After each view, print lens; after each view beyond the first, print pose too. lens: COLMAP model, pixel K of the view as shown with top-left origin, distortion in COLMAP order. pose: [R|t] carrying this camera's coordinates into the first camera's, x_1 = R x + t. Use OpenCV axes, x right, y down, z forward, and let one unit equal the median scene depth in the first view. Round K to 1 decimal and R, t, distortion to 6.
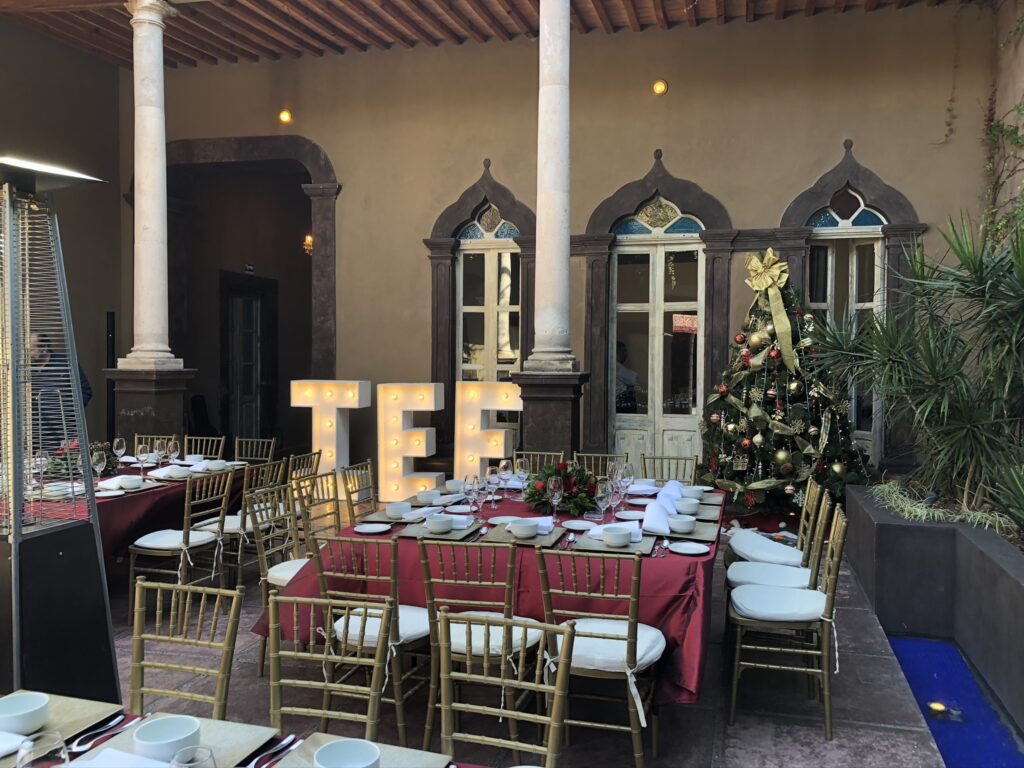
lens RADIAL K [[820.3, 0, 506.7], [0, 820.3, 381.0], [0, 0, 1]] dist [0.000949, -0.002601]
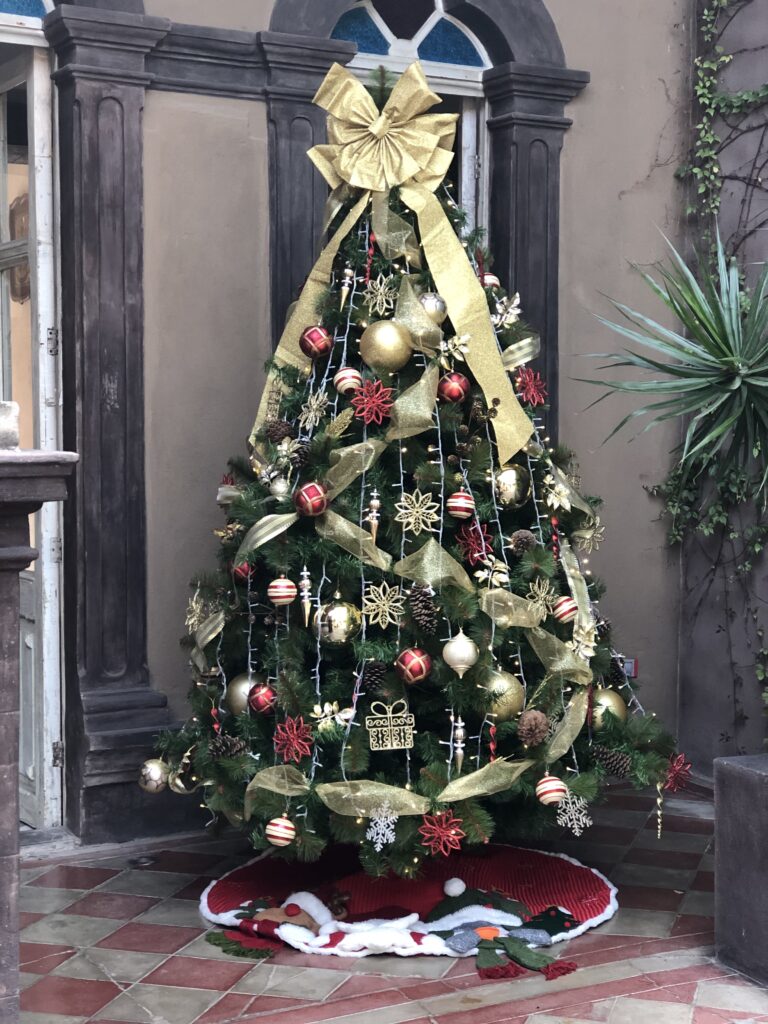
lens RADIAL K [[1650.9, 0, 384.6], [0, 1650.9, 551.6], [0, 0, 1]] dist [0.013642, 0.075214]
pose [[0.729361, -0.057704, 0.681691, -0.142955], [0.024428, 0.997998, 0.058343, -0.005785], [-0.683693, -0.025900, 0.729310, 0.495544]]
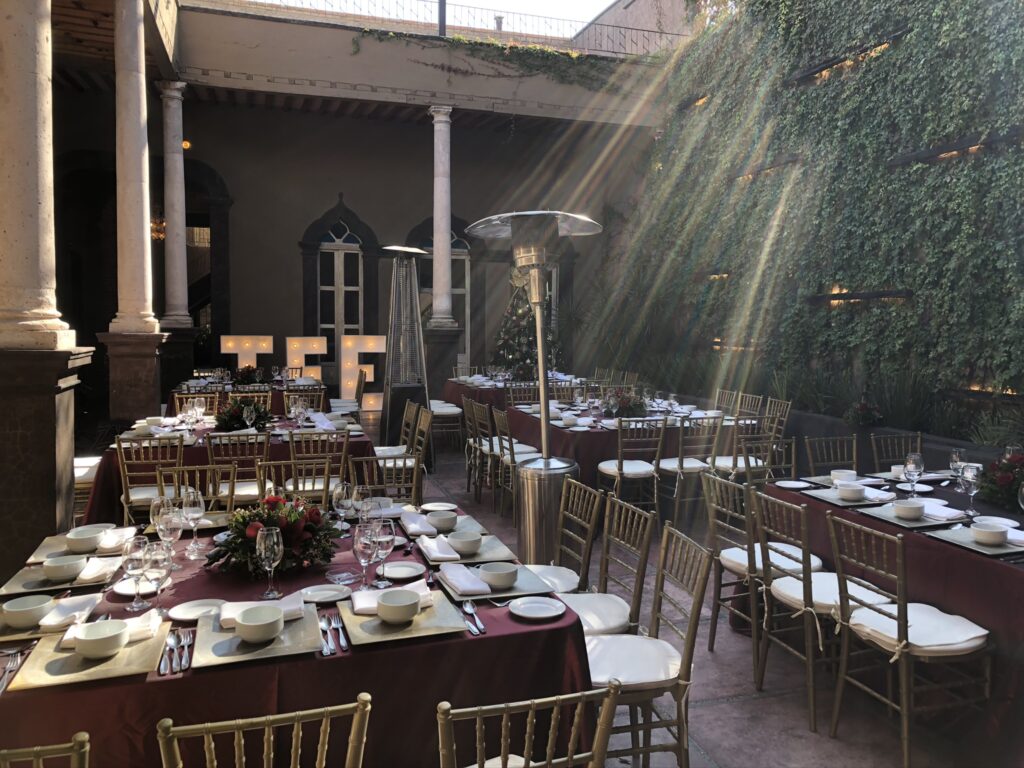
lens RADIAL K [[820.3, 0, 506.7], [0, 820.3, 381.0], [0, 0, 1]] dist [0.000949, -0.002601]
pose [[0.851325, -0.034588, 0.523497, -0.716991], [0.010308, 0.998735, 0.049224, 0.016186], [-0.524537, -0.036510, 0.850604, -0.618181]]
